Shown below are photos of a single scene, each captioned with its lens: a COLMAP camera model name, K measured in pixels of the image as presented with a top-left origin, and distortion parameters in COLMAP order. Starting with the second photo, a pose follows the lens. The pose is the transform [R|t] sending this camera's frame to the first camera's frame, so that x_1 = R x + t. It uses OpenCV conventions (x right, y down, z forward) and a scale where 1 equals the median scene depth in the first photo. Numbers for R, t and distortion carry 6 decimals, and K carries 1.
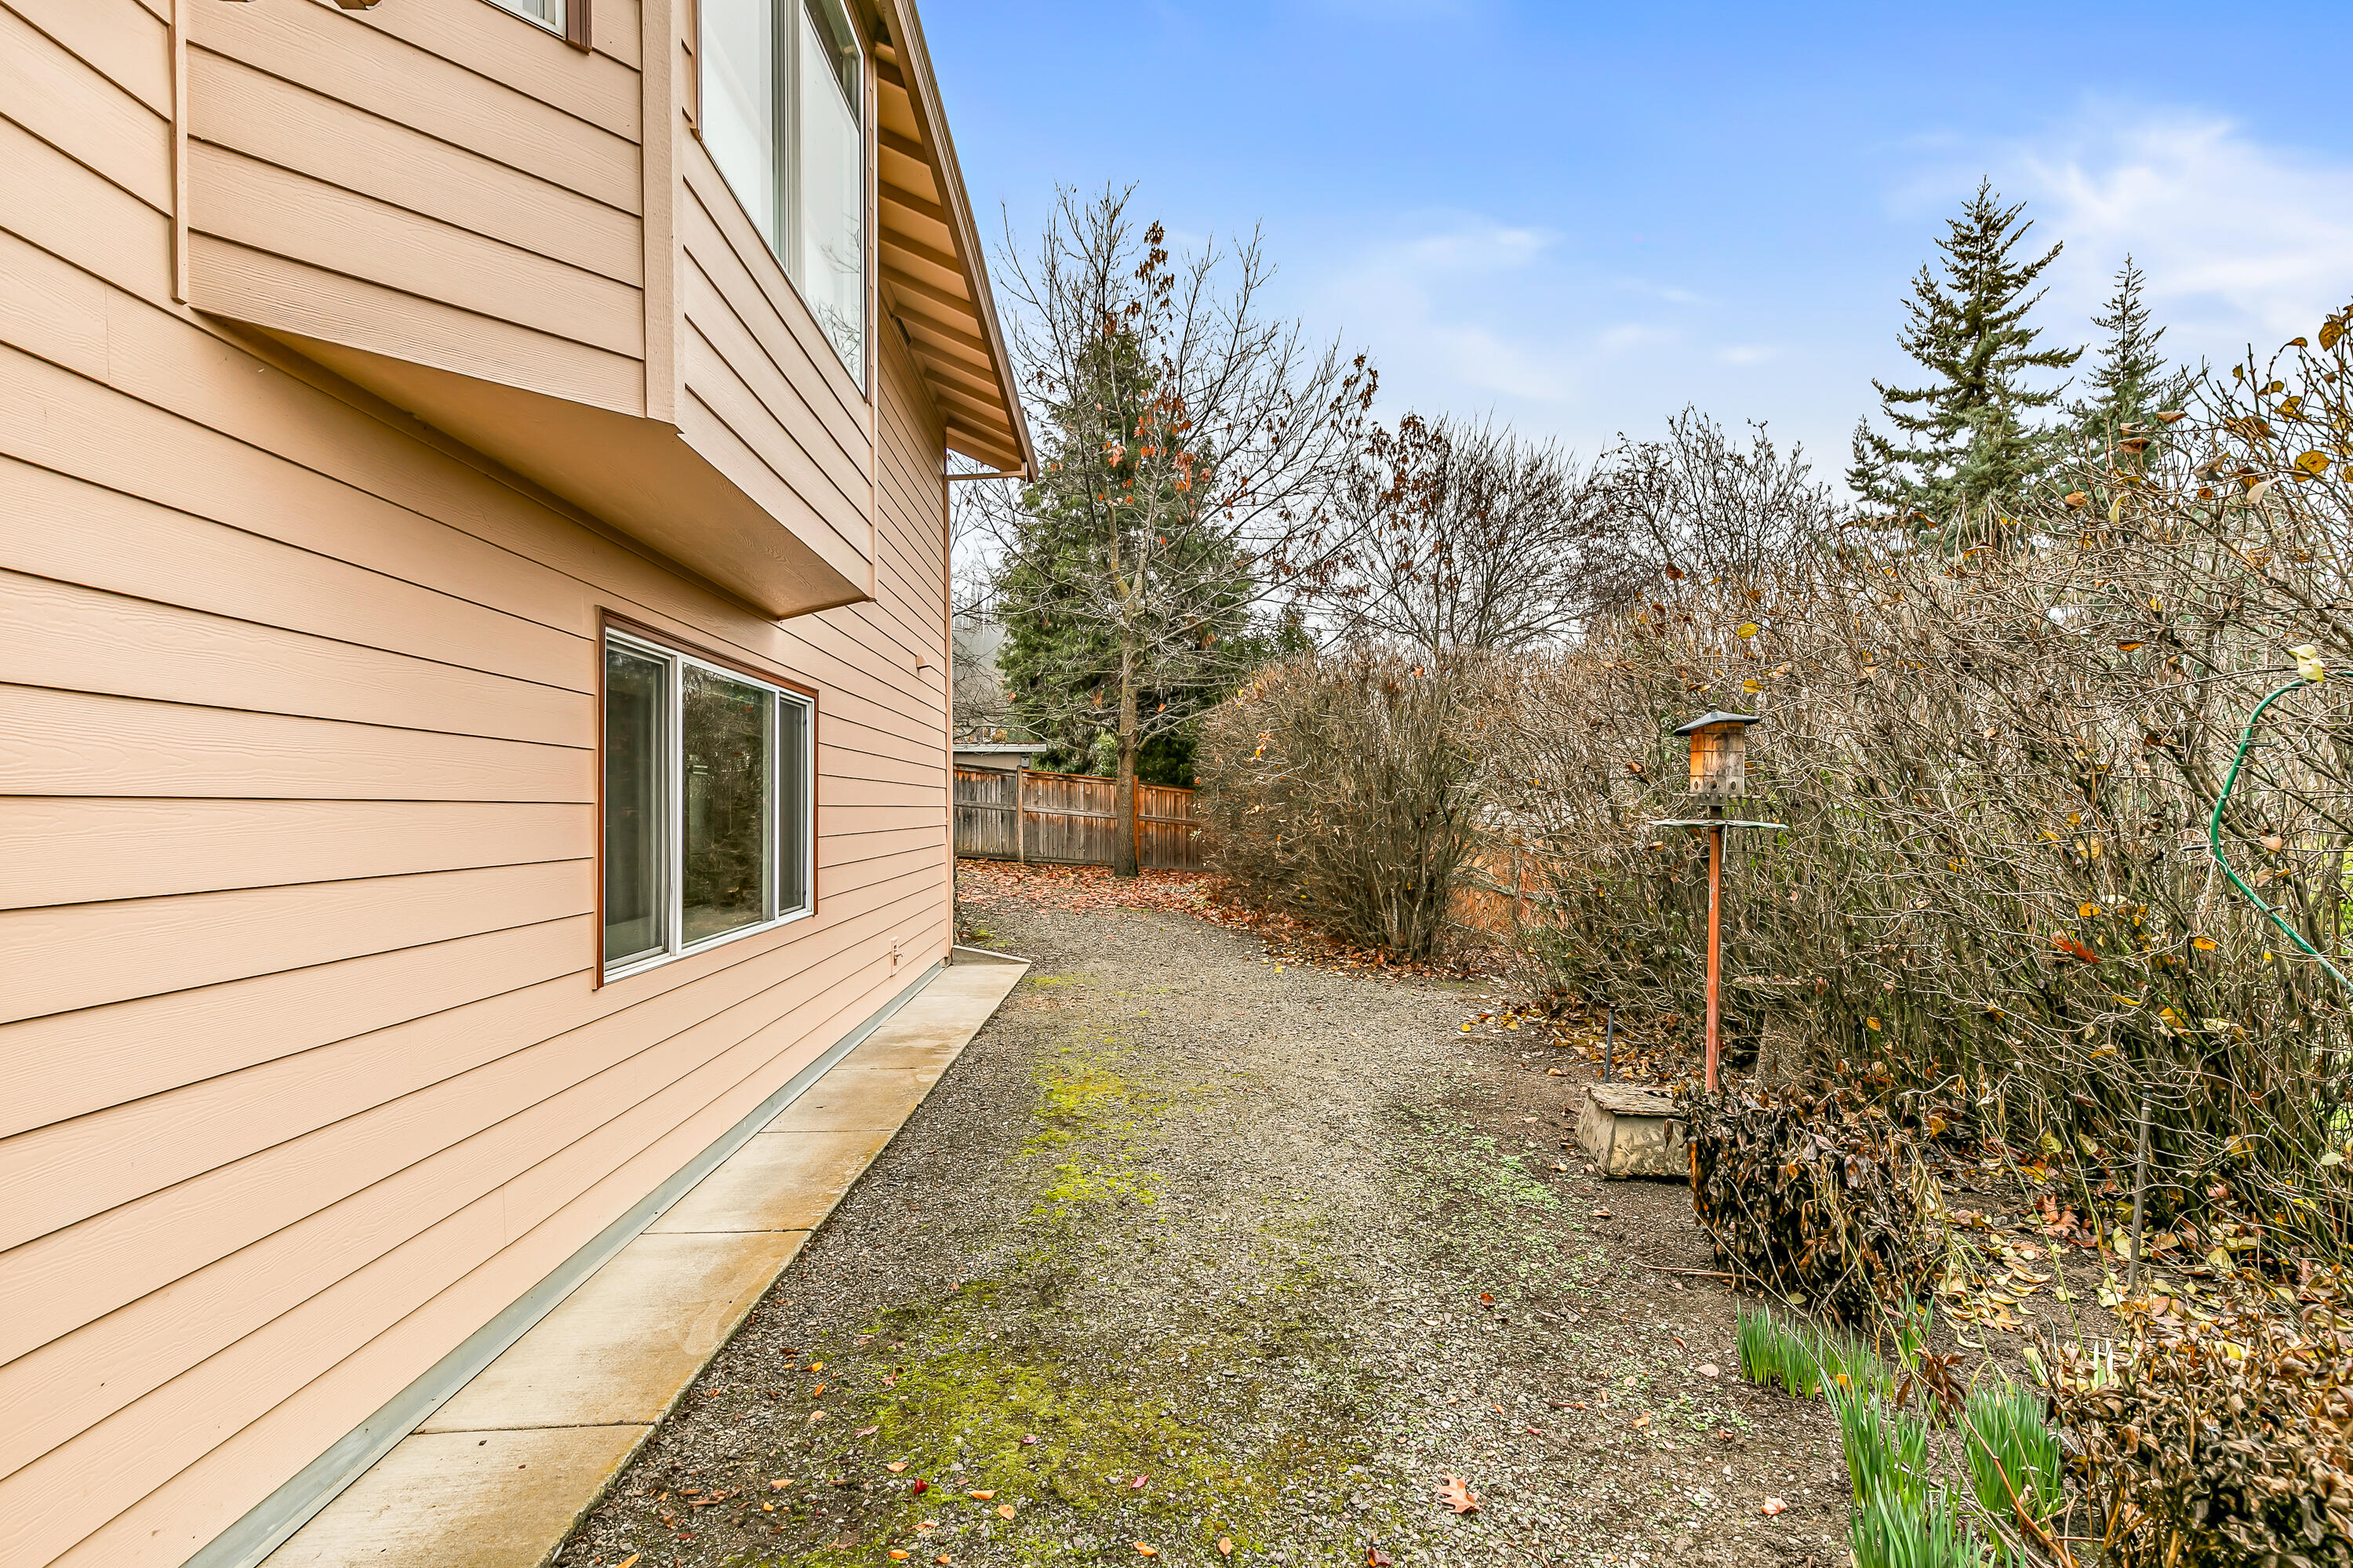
lens RADIAL K [[1082.1, 0, 1179.0], [0, 1082.1, 794.6], [0, 0, 1]] dist [-0.001064, 0.000065]
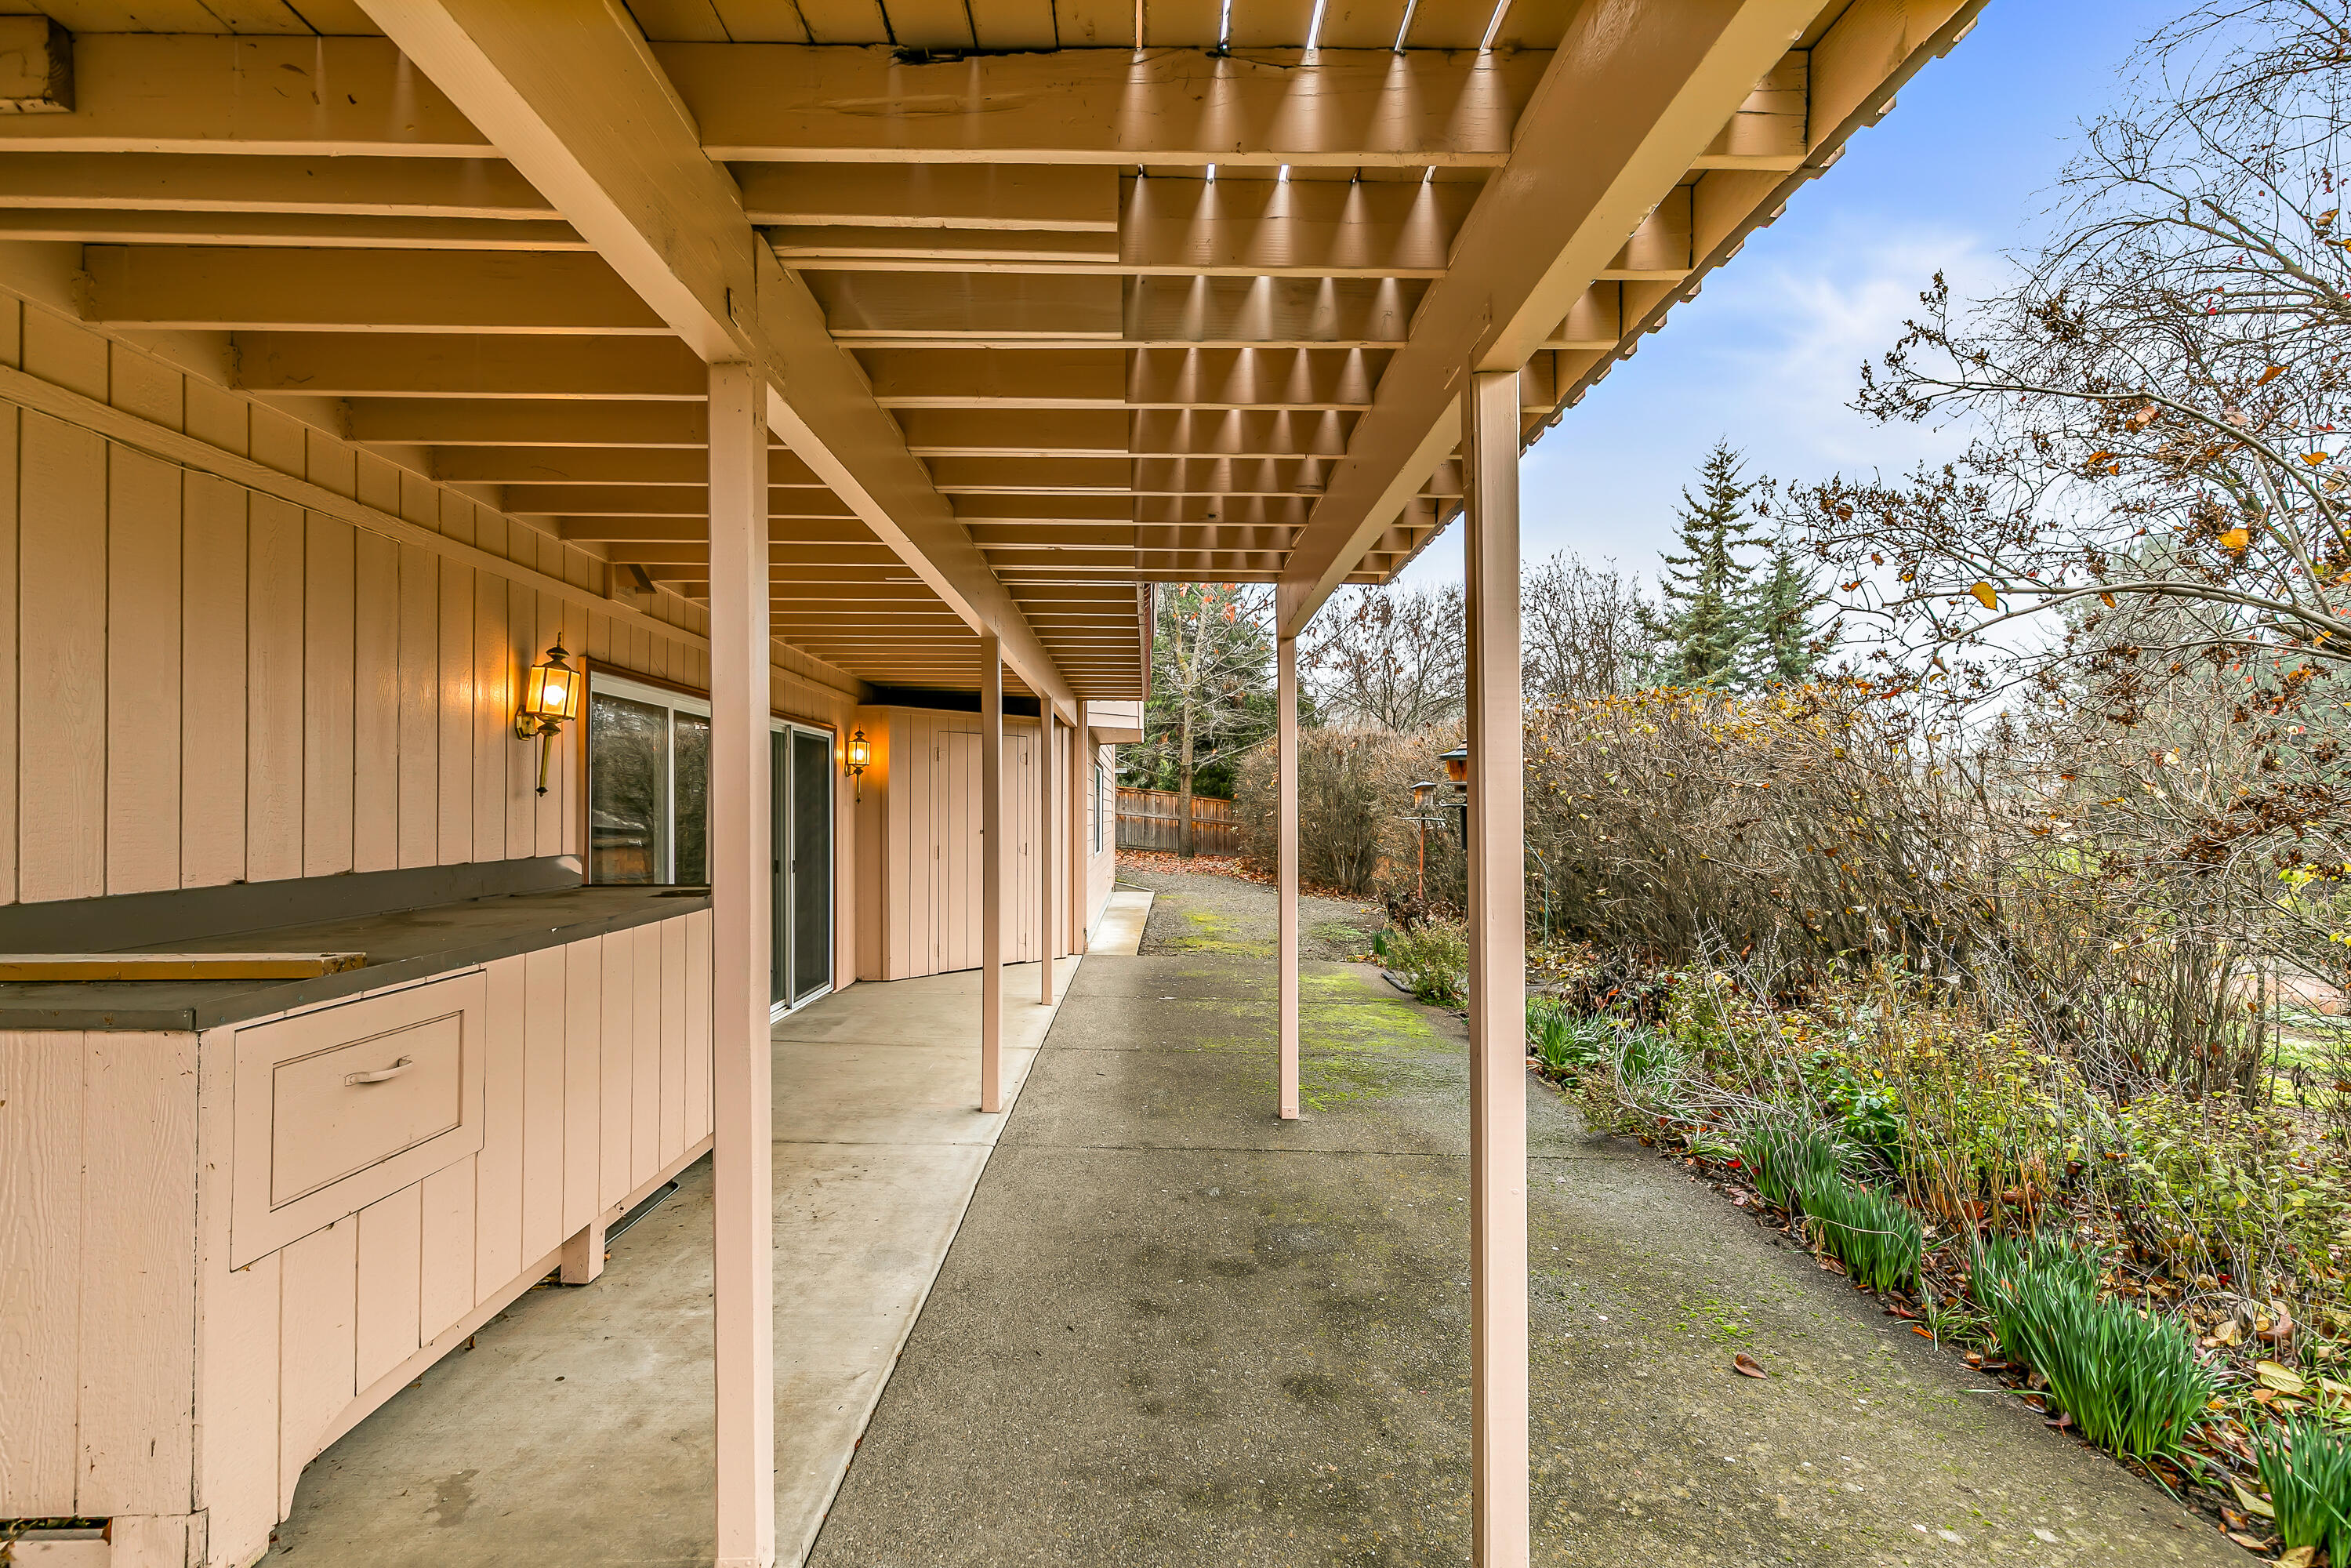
lens RADIAL K [[1081.2, 0, 1171.6], [0, 1081.2, 794.5], [0, 0, 1]] dist [-0.001064, 0.000065]
pose [[0.999713, 0.006537, -0.023060, -0.042476], [-0.006631, 0.999970, -0.004000, -0.008271], [0.023033, 0.004152, 0.999726, -0.636428]]
